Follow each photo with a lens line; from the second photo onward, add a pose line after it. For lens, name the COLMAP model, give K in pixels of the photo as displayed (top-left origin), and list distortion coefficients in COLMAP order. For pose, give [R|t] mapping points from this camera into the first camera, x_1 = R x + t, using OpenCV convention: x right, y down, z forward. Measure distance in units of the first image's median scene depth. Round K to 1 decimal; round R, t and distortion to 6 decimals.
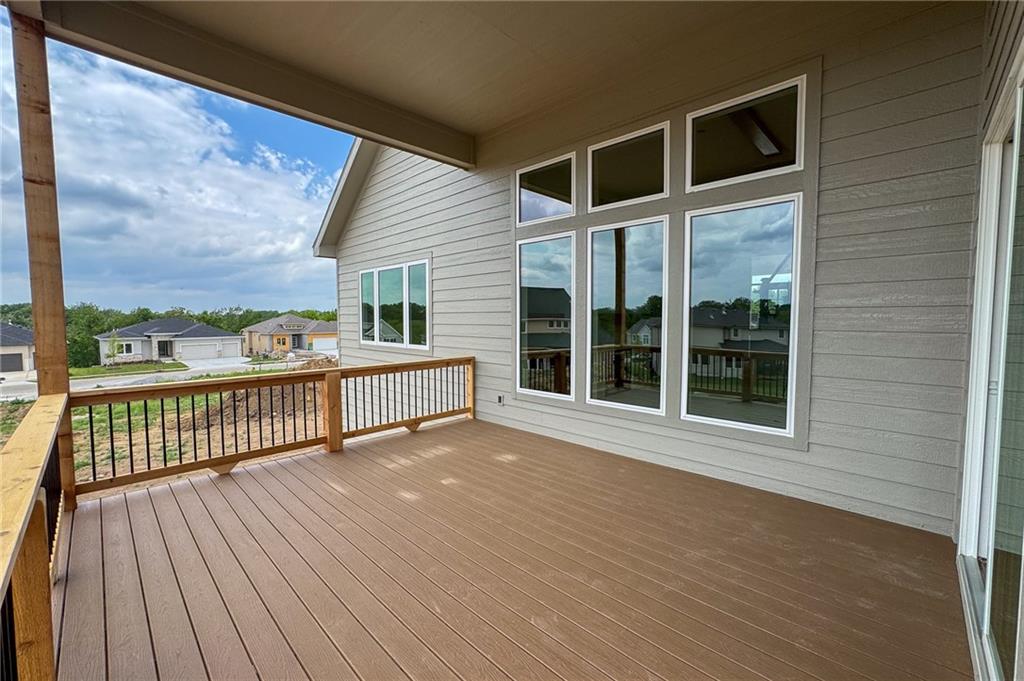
lens RADIAL K [[413.9, 0, 512.0], [0, 413.9, 340.5], [0, 0, 1]] dist [-0.000859, -0.000149]
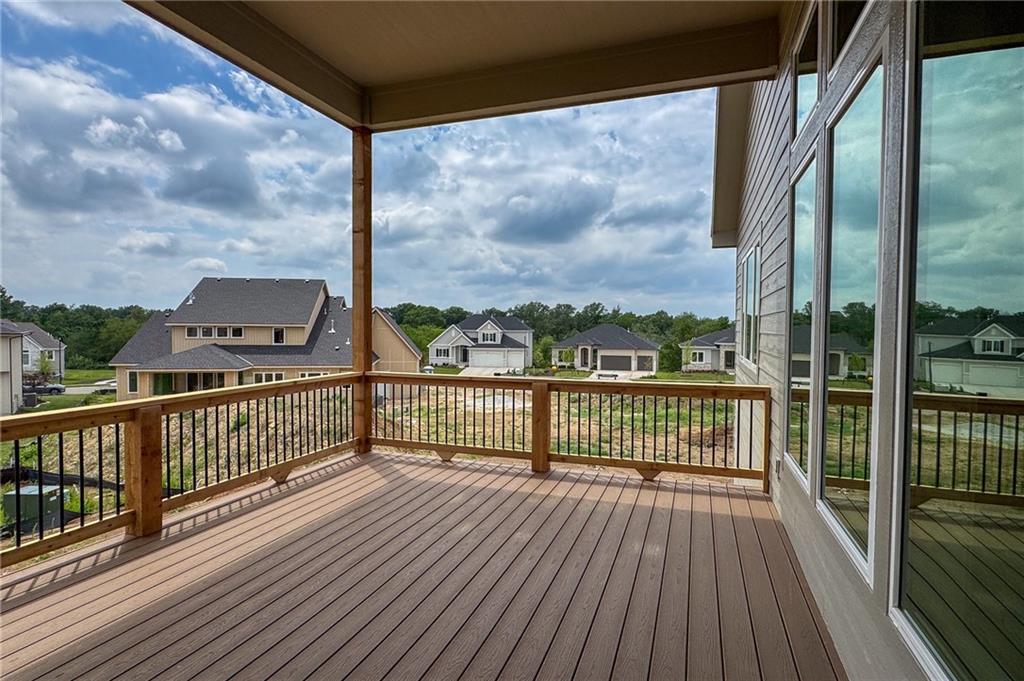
lens RADIAL K [[526.1, 0, 512.0], [0, 526.1, 340.5], [0, 0, 1]] dist [0.000877, 0.000080]
pose [[0.420724, 0.021702, -0.906929, 0.264479], [-0.047360, 0.998876, 0.001932, -0.011184], [0.905952, 0.042139, 0.421279, 0.186691]]
